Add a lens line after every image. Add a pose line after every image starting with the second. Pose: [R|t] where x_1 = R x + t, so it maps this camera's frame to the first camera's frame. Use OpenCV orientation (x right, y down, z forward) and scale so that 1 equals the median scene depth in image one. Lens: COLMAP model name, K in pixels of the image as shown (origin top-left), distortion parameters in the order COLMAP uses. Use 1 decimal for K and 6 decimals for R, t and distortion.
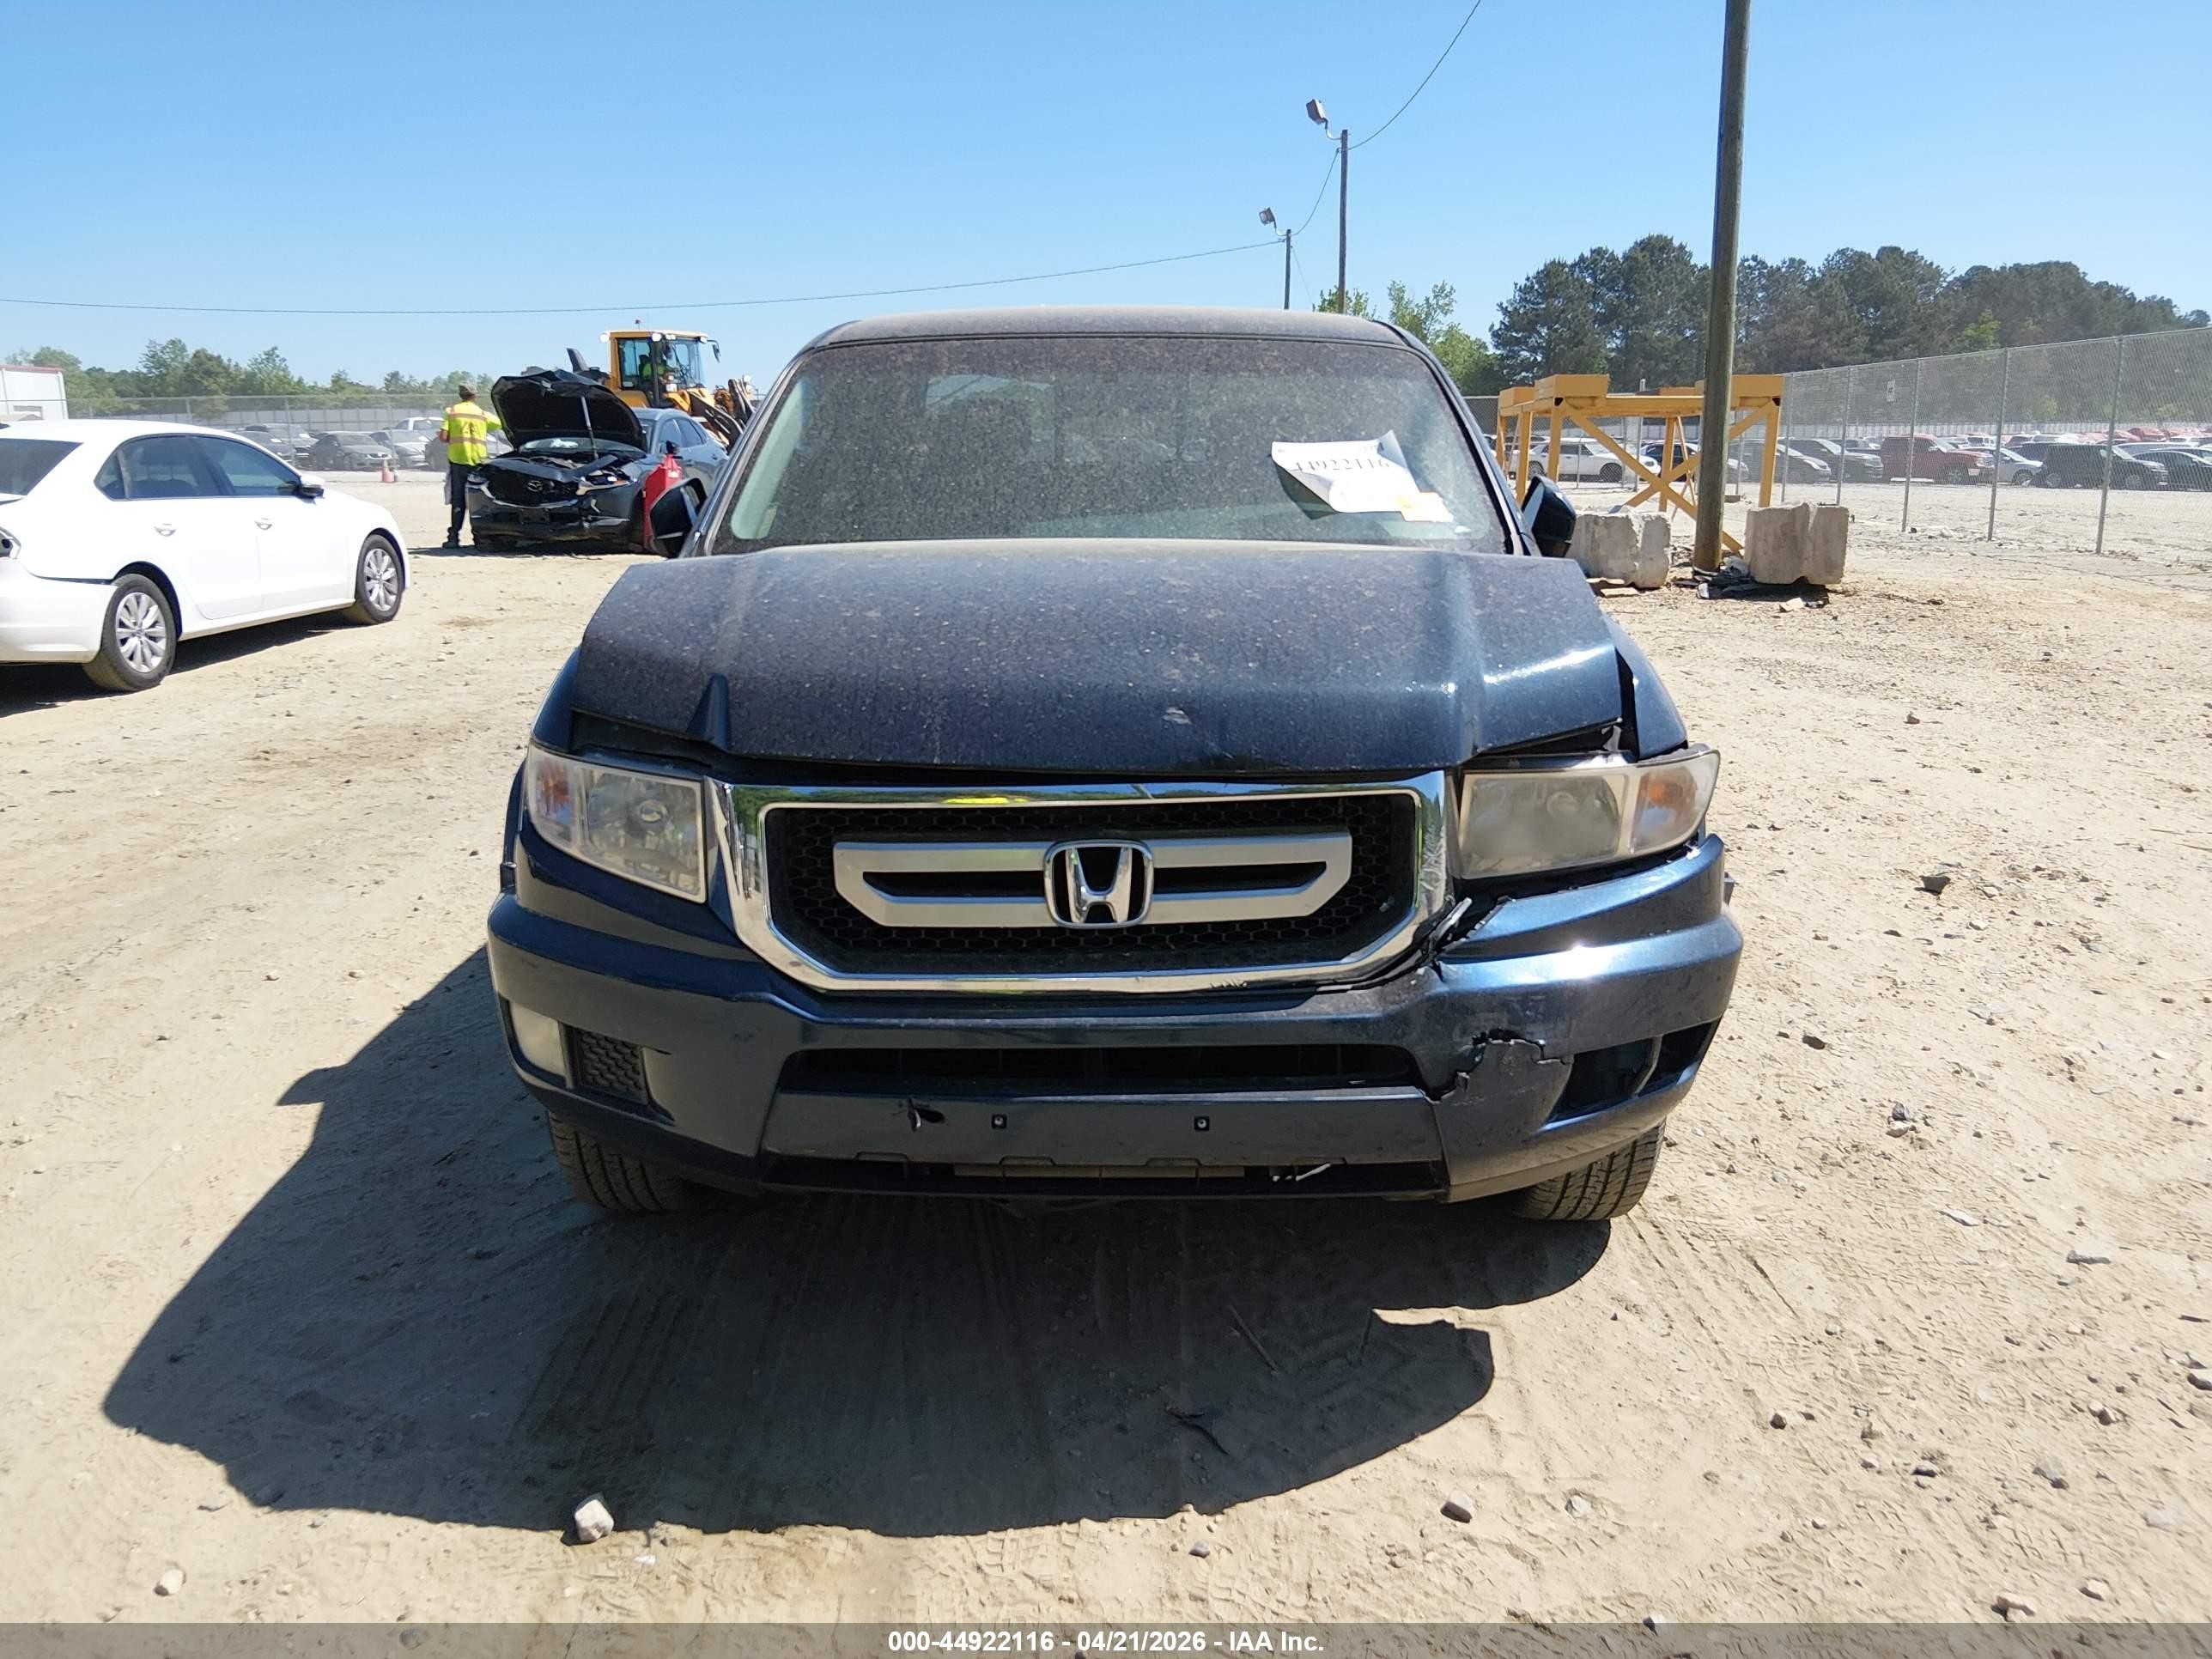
lens RADIAL K [[1730.4, 0, 1102.0], [0, 1730.4, 834.1], [0, 0, 1]] dist [0.055923, -0.095289]
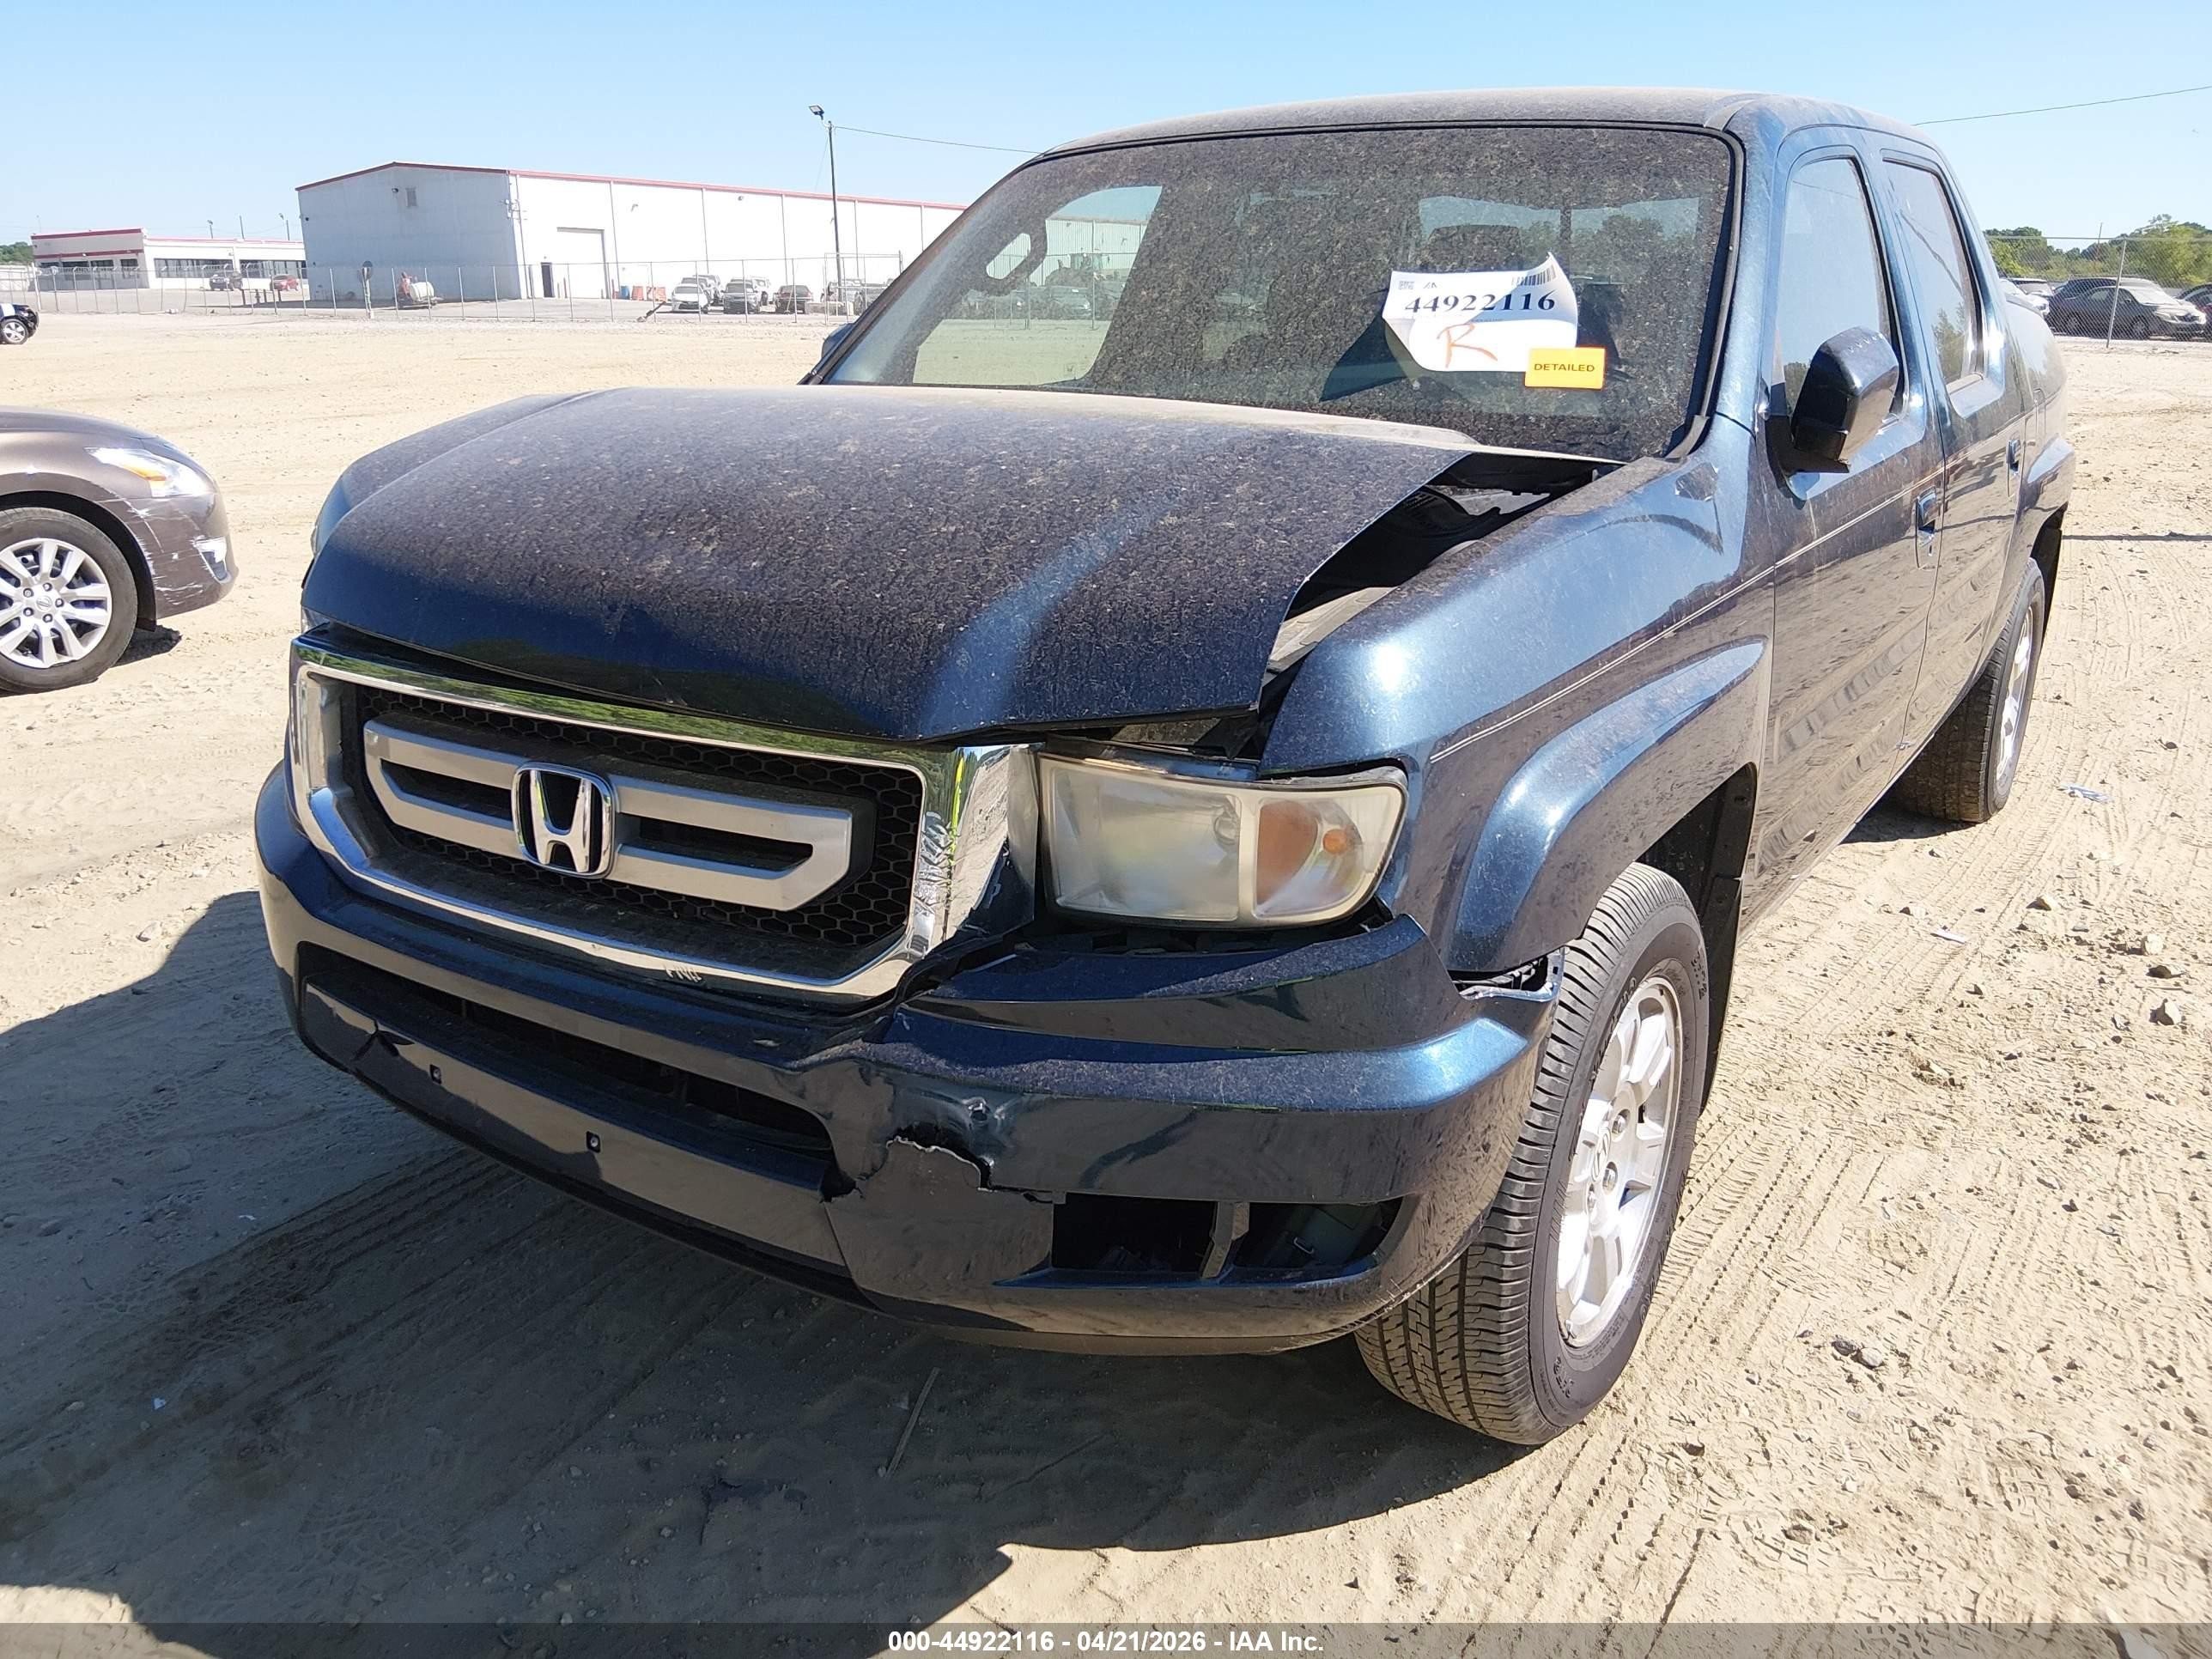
lens RADIAL K [[1730.4, 0, 1106.3], [0, 1730.4, 812.5], [0, 0, 1]] dist [0.055923, -0.095289]
pose [[0.818436, 0.176906, -0.546687, 0.634064], [-0.136292, 0.984042, 0.114394, -0.099270], [0.558200, -0.019115, 0.829486, 0.461672]]
